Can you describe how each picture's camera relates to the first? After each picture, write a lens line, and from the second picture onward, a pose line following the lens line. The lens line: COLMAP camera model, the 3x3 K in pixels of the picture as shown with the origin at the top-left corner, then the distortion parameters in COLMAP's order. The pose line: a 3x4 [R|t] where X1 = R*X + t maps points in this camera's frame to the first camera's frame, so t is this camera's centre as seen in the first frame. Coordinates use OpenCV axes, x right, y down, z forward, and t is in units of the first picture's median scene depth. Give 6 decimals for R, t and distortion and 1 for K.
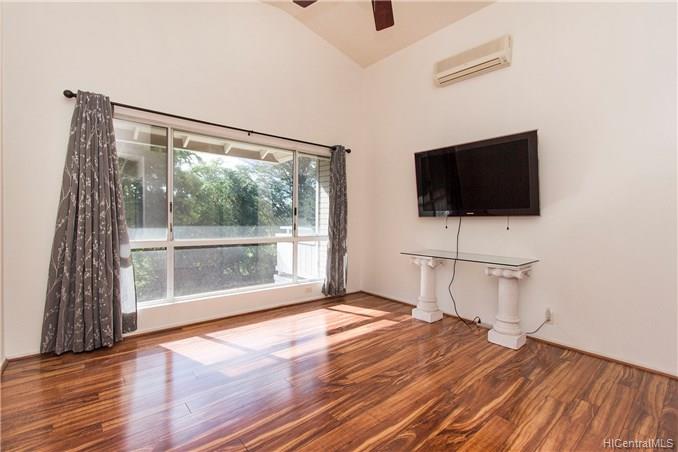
lens RADIAL K [[307.2, 0, 336.4], [0, 307.2, 228.5], [0, 0, 1]] dist [0.009985, -0.003555]
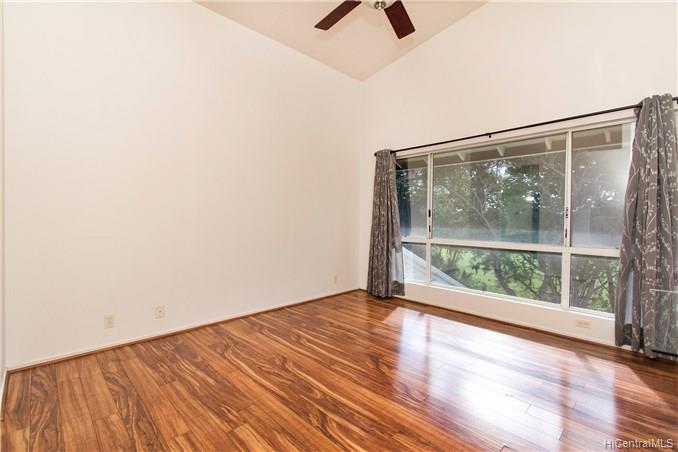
lens RADIAL K [[307.2, 0, 332.9], [0, 307.2, 227.5], [0, 0, 1]] dist [0.009985, -0.003555]
pose [[0.068094, 0.019294, -0.997492, 1.196732], [-0.042165, 0.998975, 0.016444, -0.015944], [0.996787, 0.040940, 0.068838, 0.783293]]
